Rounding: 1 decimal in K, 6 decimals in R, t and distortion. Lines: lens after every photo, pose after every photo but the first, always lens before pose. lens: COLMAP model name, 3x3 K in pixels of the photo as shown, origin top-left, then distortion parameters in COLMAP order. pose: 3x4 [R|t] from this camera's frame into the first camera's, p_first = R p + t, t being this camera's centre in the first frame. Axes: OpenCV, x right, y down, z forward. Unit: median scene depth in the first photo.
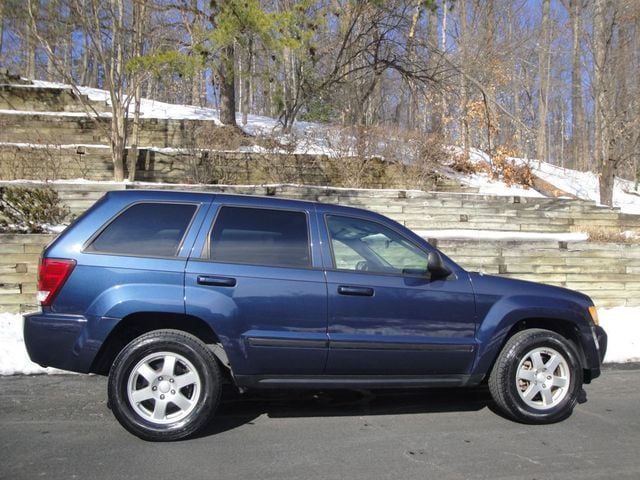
lens RADIAL K [[523.8, 0, 323.8], [0, 523.8, 242.3], [0, 0, 1]] dist [-0.173315, 0.147528]
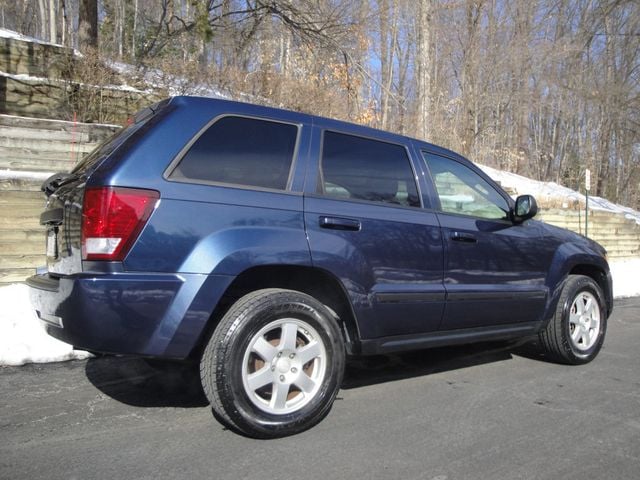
lens RADIAL K [[523.8, 0, 323.8], [0, 523.8, 242.3], [0, 0, 1]] dist [-0.173315, 0.147528]
pose [[0.918827, -0.006529, 0.394606, -0.510803], [-0.019192, 0.997941, 0.061200, 0.052196], [-0.394193, -0.063806, 0.916810, 0.268329]]
